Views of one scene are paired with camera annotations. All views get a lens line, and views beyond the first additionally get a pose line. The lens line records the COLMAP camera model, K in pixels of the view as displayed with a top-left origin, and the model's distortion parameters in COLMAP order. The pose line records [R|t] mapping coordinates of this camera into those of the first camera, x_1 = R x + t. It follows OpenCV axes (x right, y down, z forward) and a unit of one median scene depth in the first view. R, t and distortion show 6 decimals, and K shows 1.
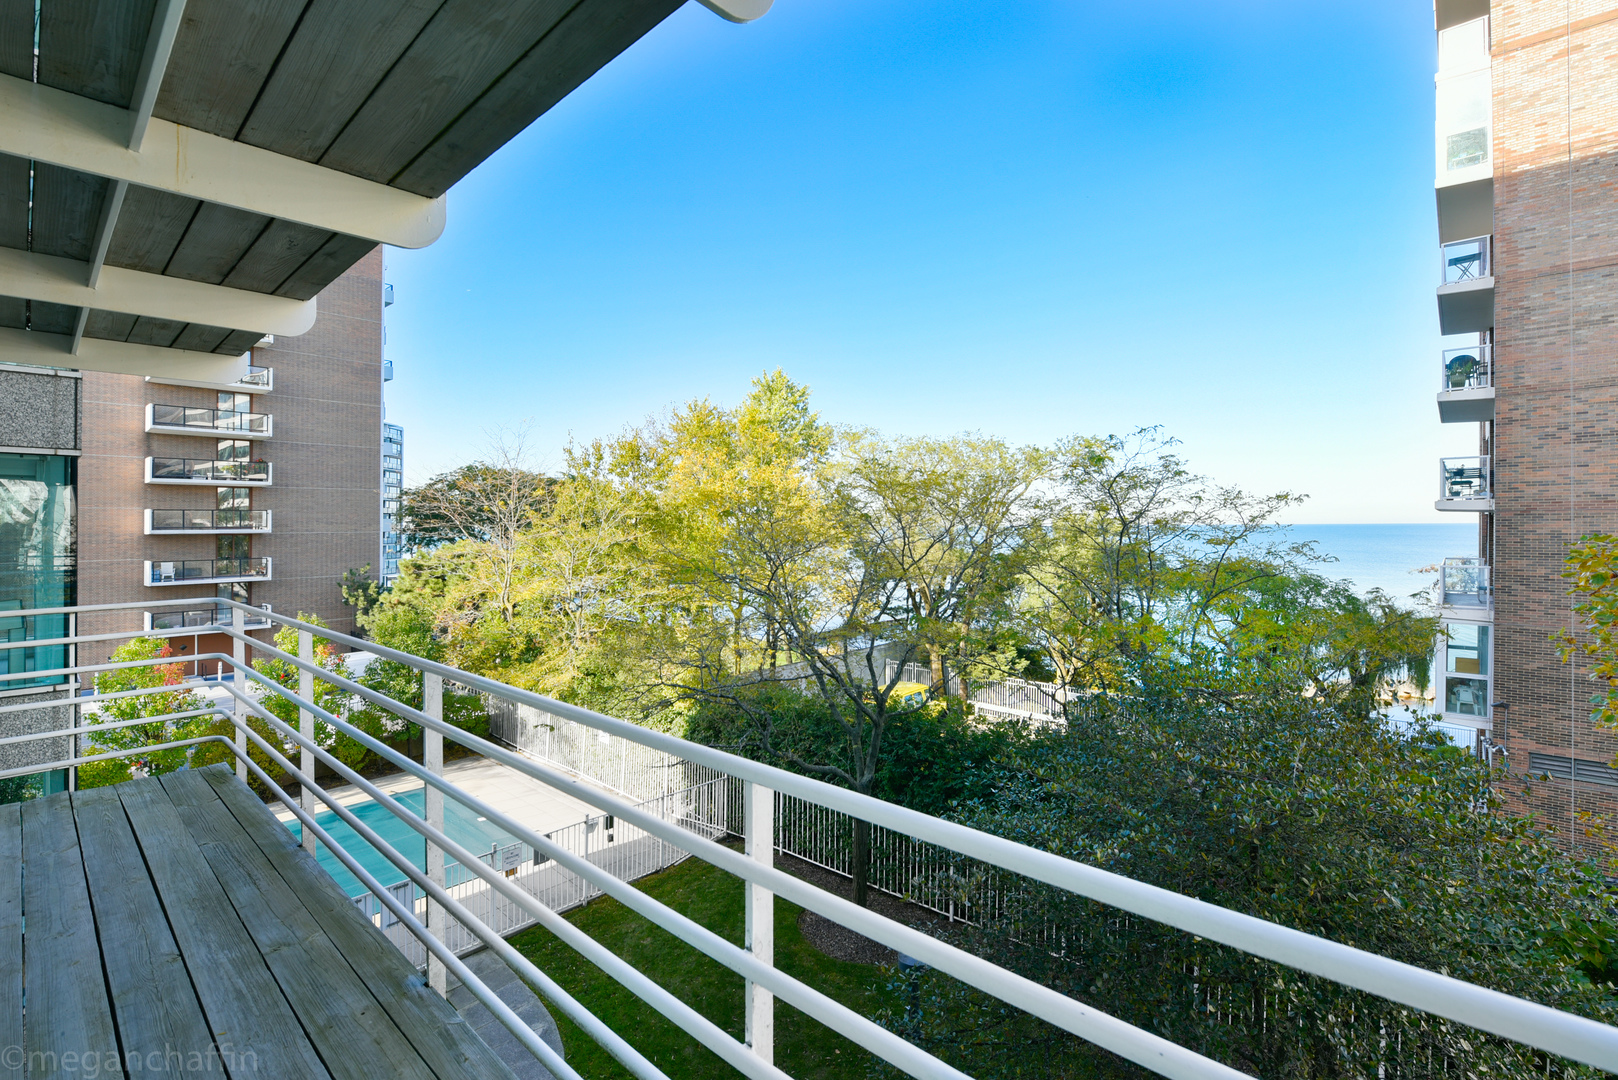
lens RADIAL K [[741.8, 0, 777.4], [0, 741.8, 513.4], [0, 0, 1]] dist [-0.015307, -0.001607]
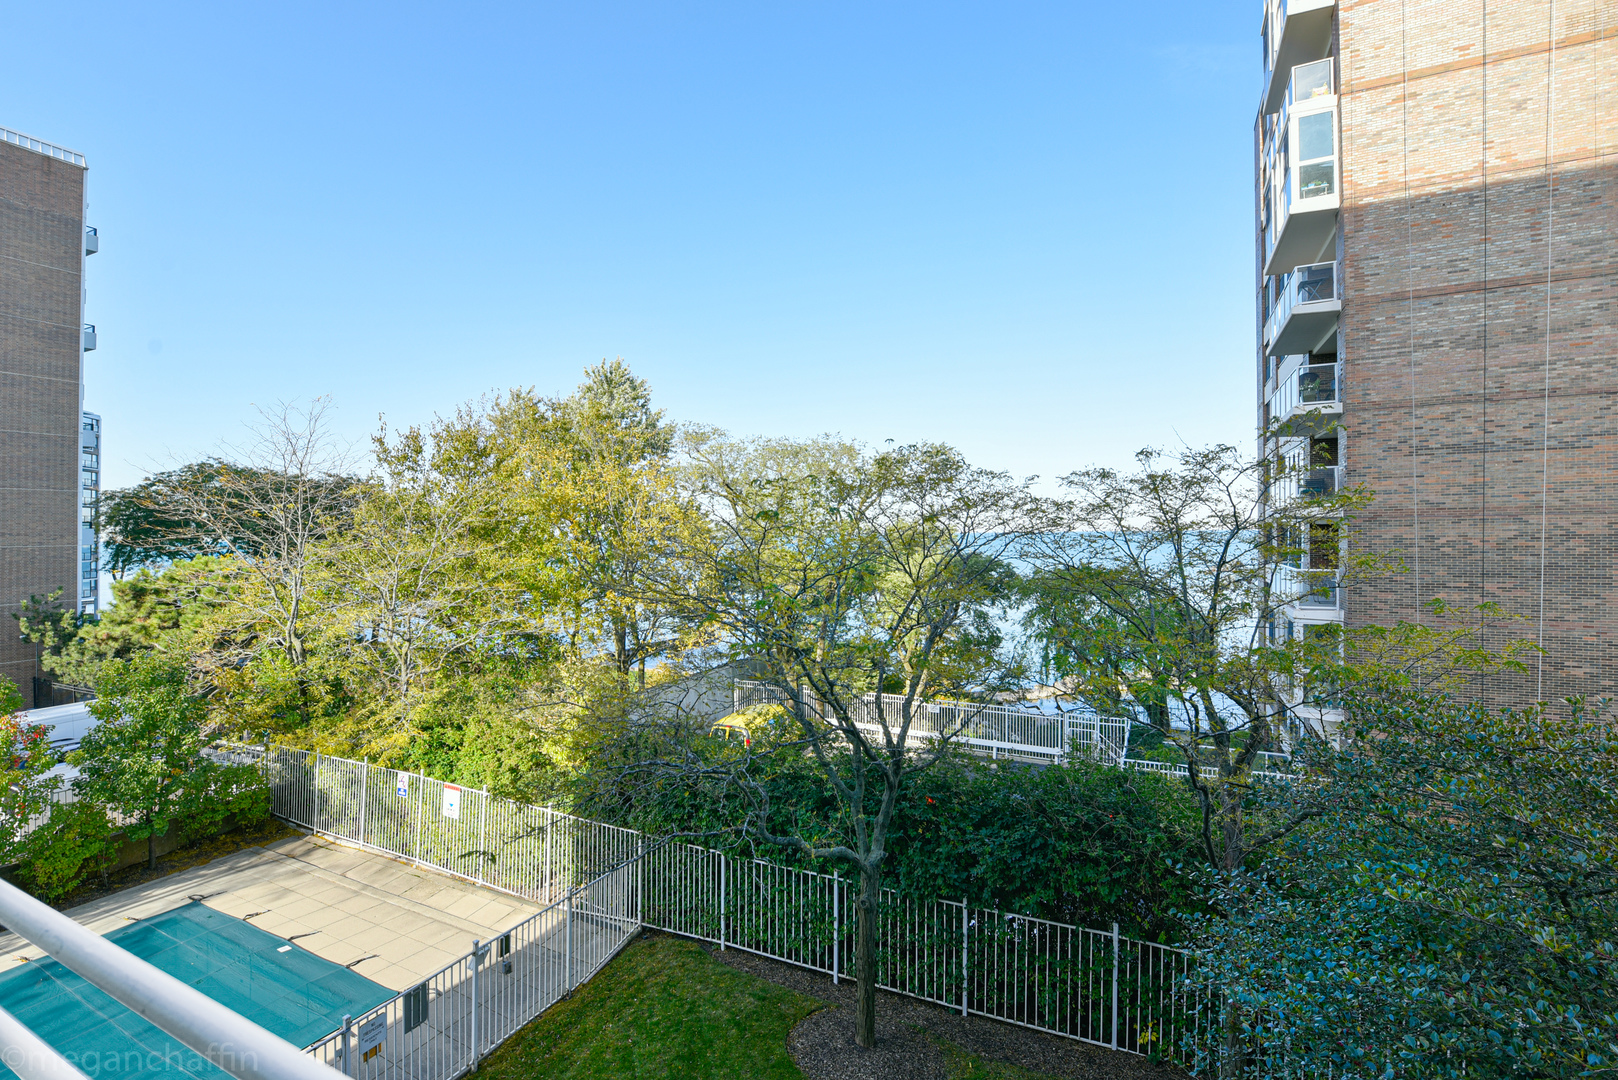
lens RADIAL K [[741.8, 0, 749.2], [0, 741.8, 520.3], [0, 0, 1]] dist [-0.015307, -0.001607]
pose [[0.965064, 0.000657, 0.262012, -0.136668], [0.000420, 0.999992, -0.004056, 0.004095], [-0.262012, 0.004024, 0.965056, 0.178092]]
